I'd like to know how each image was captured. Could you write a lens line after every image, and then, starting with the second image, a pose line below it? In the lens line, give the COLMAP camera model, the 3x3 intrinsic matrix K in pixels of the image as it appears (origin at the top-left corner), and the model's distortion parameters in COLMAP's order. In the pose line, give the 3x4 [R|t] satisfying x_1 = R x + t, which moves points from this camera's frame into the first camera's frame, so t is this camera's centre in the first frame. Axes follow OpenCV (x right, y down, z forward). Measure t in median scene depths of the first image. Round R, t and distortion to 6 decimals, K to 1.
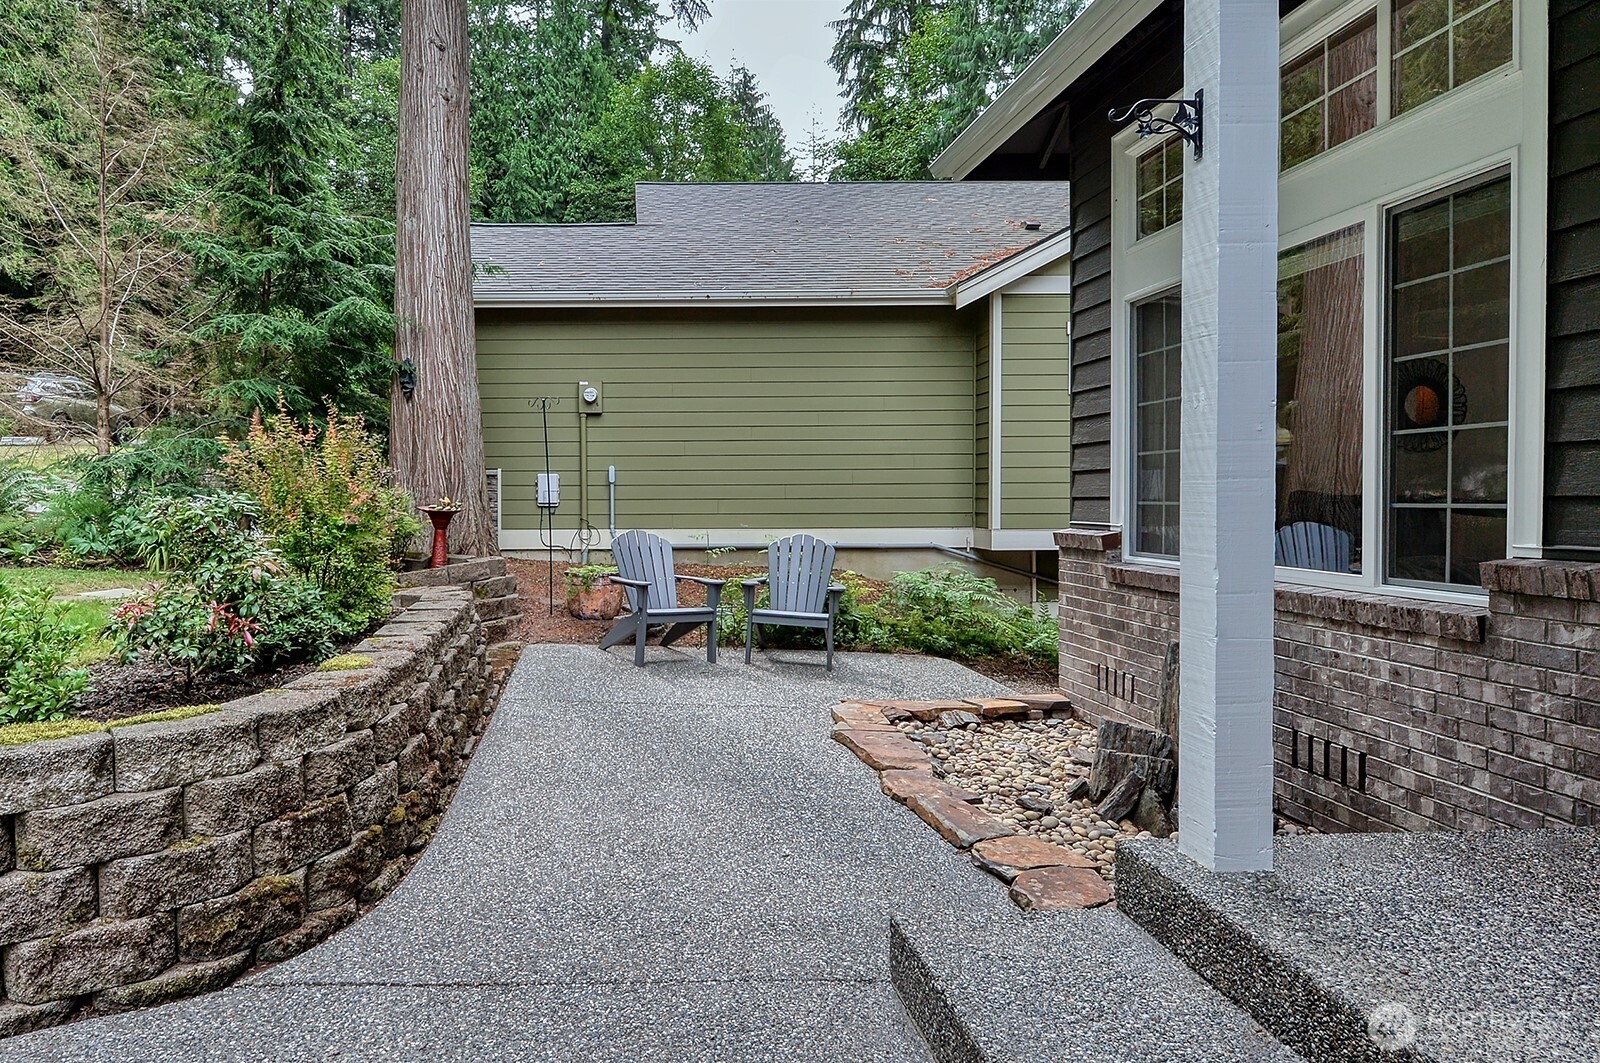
lens RADIAL K [[996.2, 0, 799.7], [0, 996.2, 507.4], [0, 0, 1]] dist [-0.002953, -0.000332]
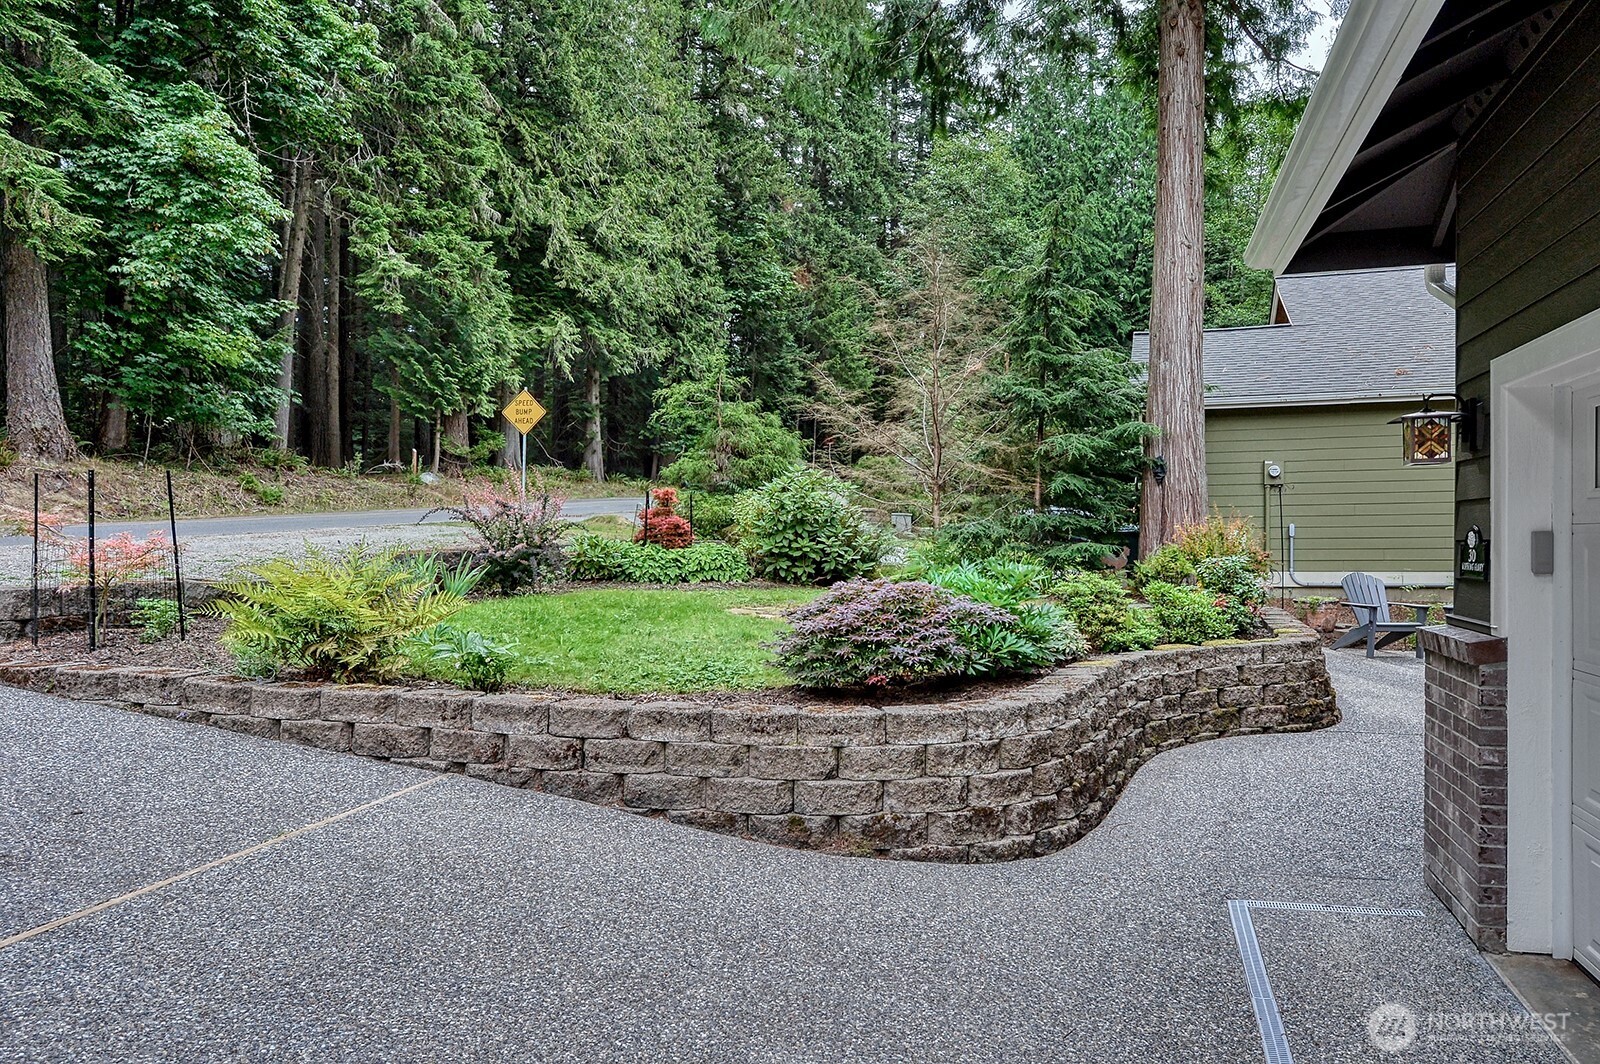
lens RADIAL K [[1131.2, 0, 802.8], [0, 1131.2, 560.3], [0, 0, 1]] dist [0.002206, 0.001634]
pose [[0.898968, -0.002361, -0.438009, -0.138285], [0.006990, 0.999935, 0.008957, -0.014244], [0.437959, -0.011114, 0.898926, -0.757225]]
